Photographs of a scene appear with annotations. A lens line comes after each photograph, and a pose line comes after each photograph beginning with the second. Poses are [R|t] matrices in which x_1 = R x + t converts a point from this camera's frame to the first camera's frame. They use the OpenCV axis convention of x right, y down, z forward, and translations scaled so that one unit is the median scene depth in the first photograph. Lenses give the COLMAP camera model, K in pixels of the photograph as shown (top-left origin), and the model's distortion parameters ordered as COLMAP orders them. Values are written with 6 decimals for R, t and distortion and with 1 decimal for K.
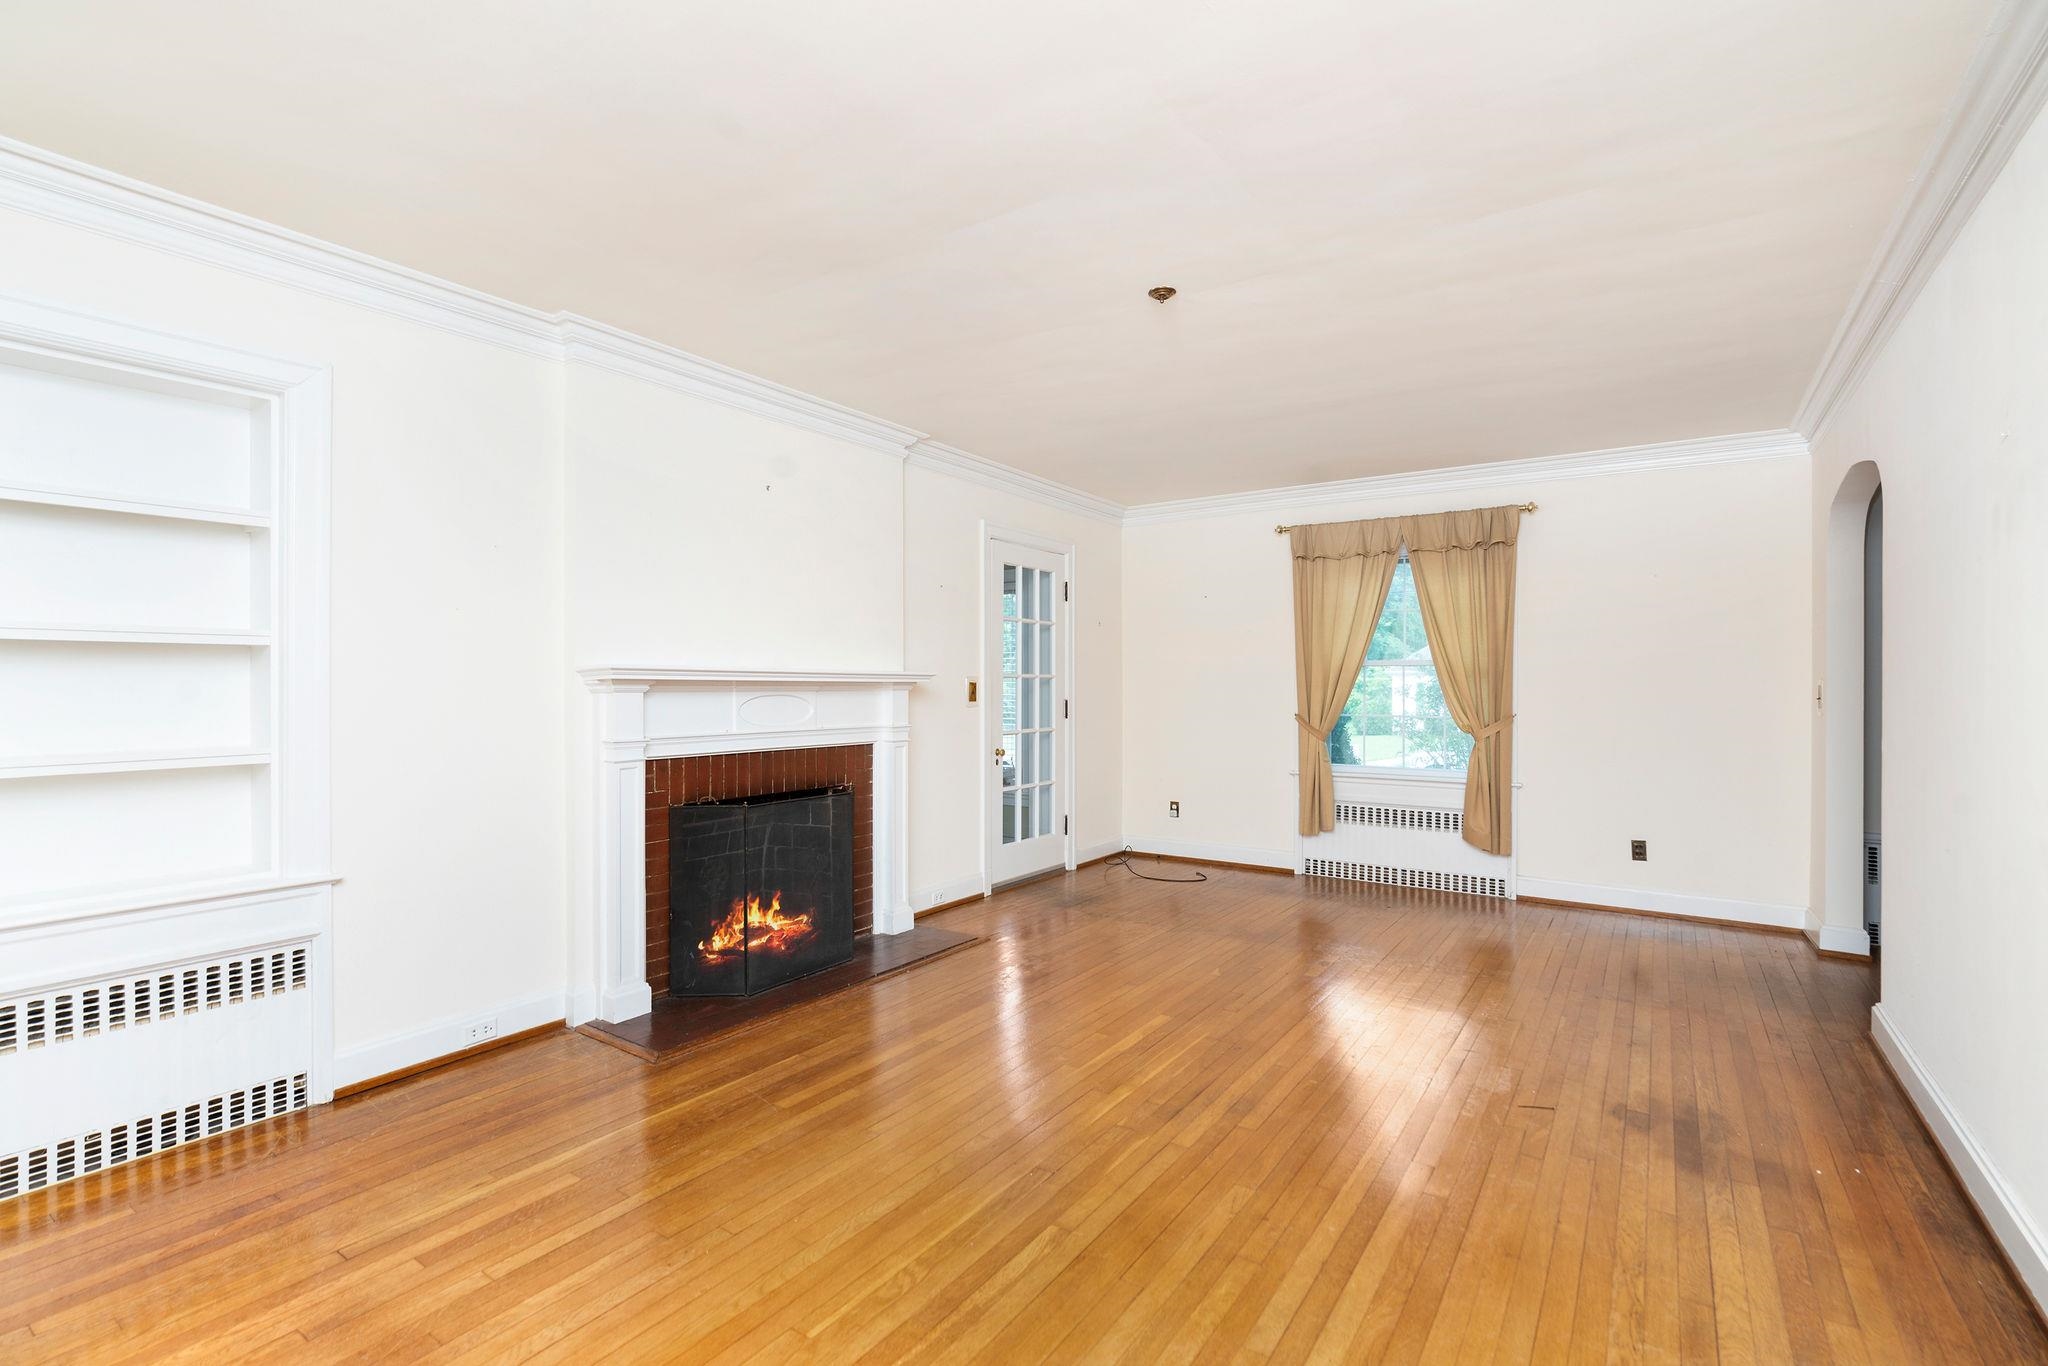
lens RADIAL K [[931.0, 0, 996.3], [0, 931.0, 684.5], [0, 0, 1]] dist [0.000425, 0.000459]
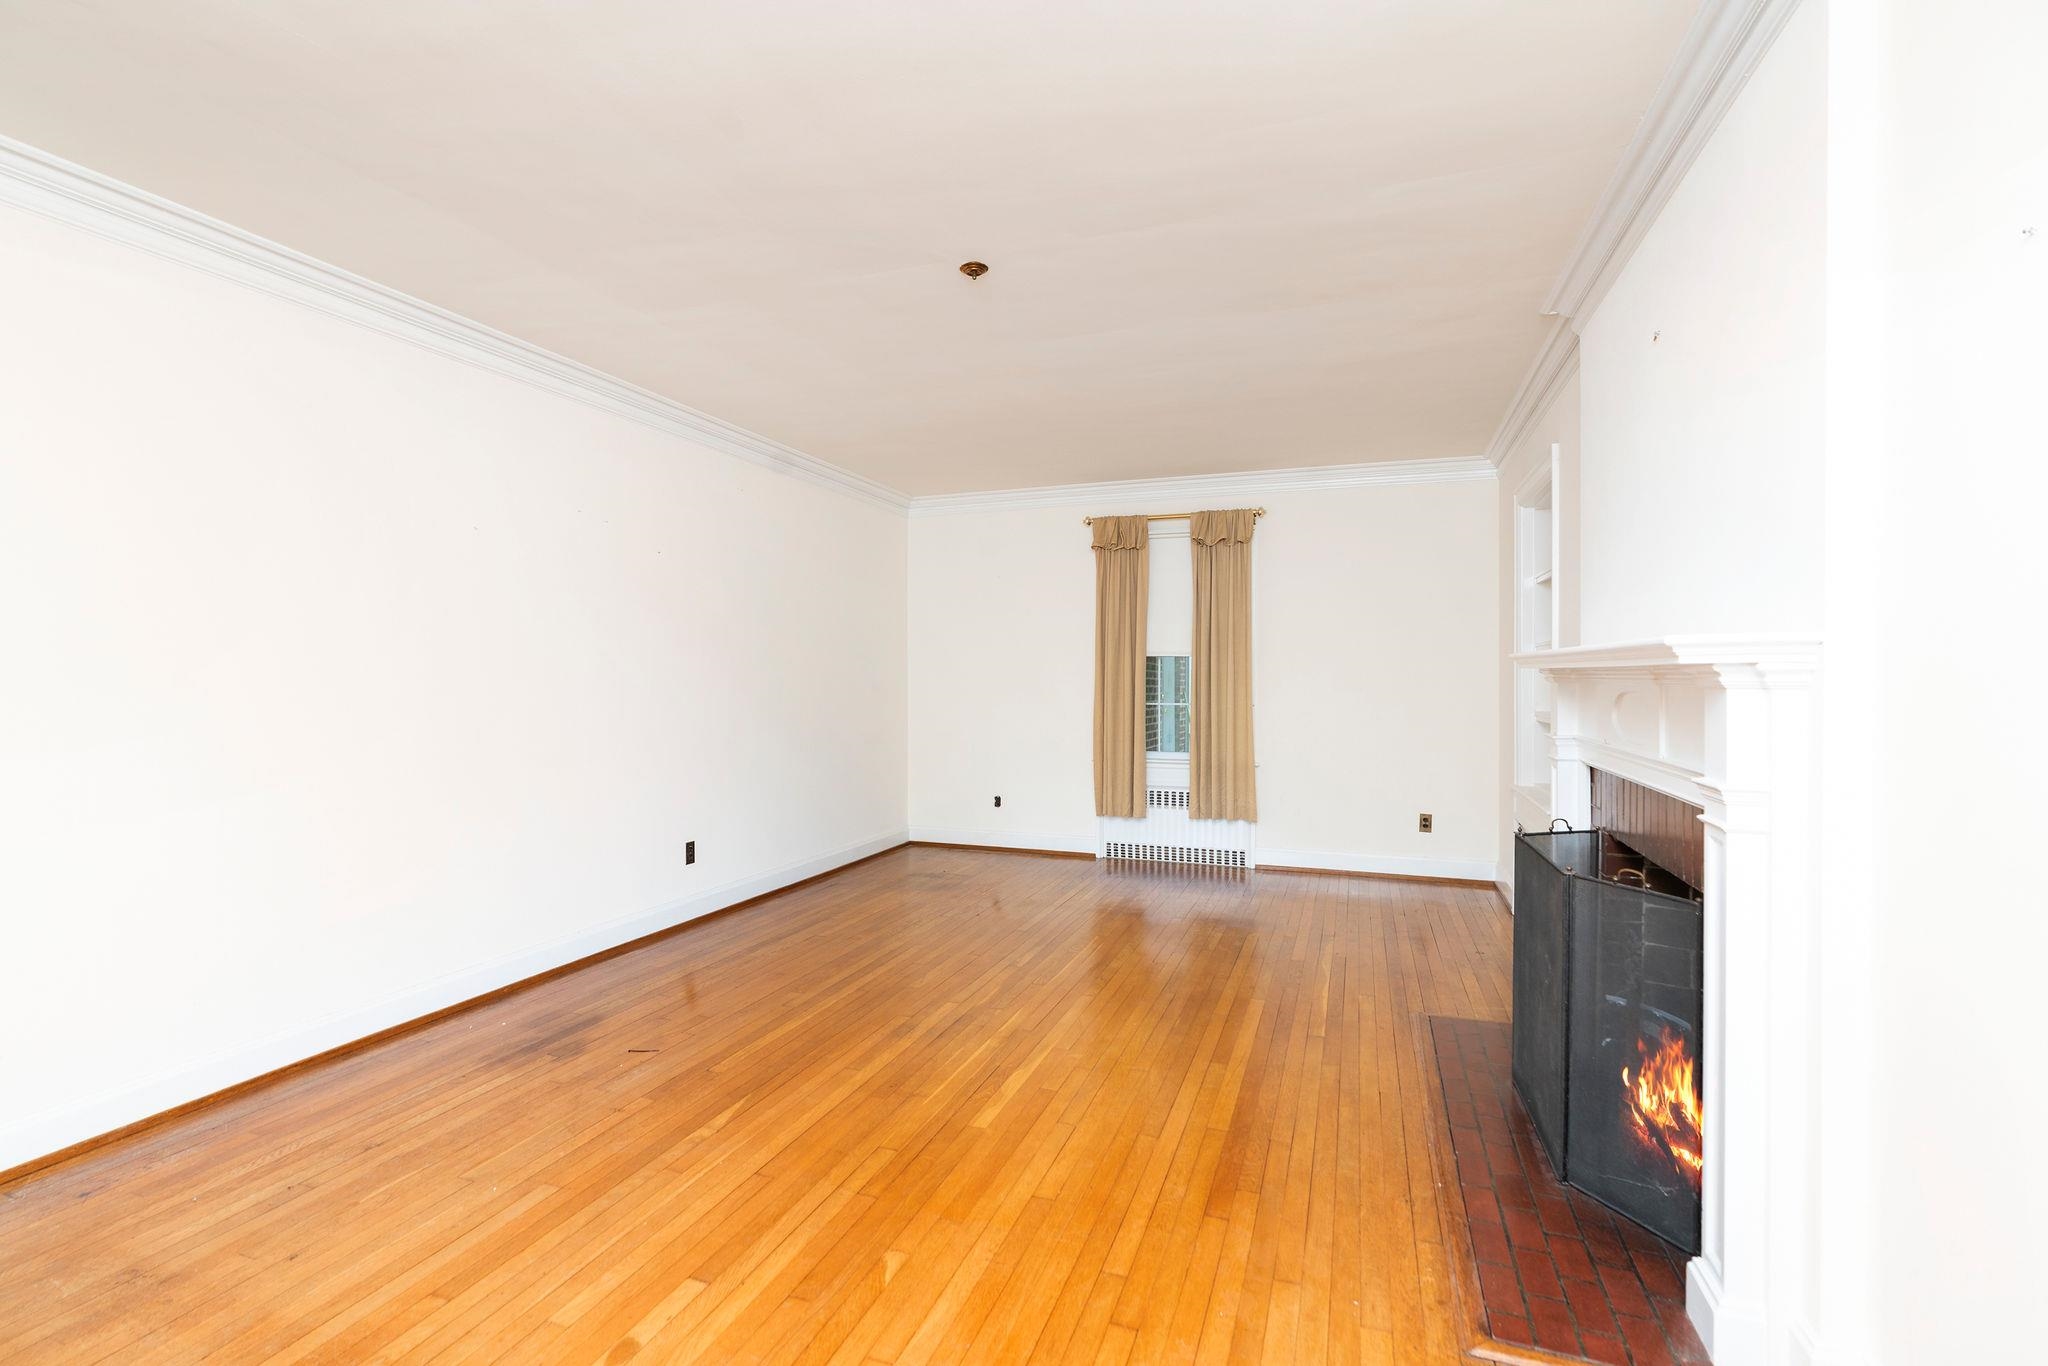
lens RADIAL K [[931.0, 0, 996.3], [0, 931.0, 684.5], [0, 0, 1]] dist [0.000425, 0.000459]
pose [[-0.967532, 0.001850, -0.252742, 0.450629], [0.000100, 0.999976, 0.006937, 0.005852], [0.252749, 0.006687, -0.967509, 2.182668]]
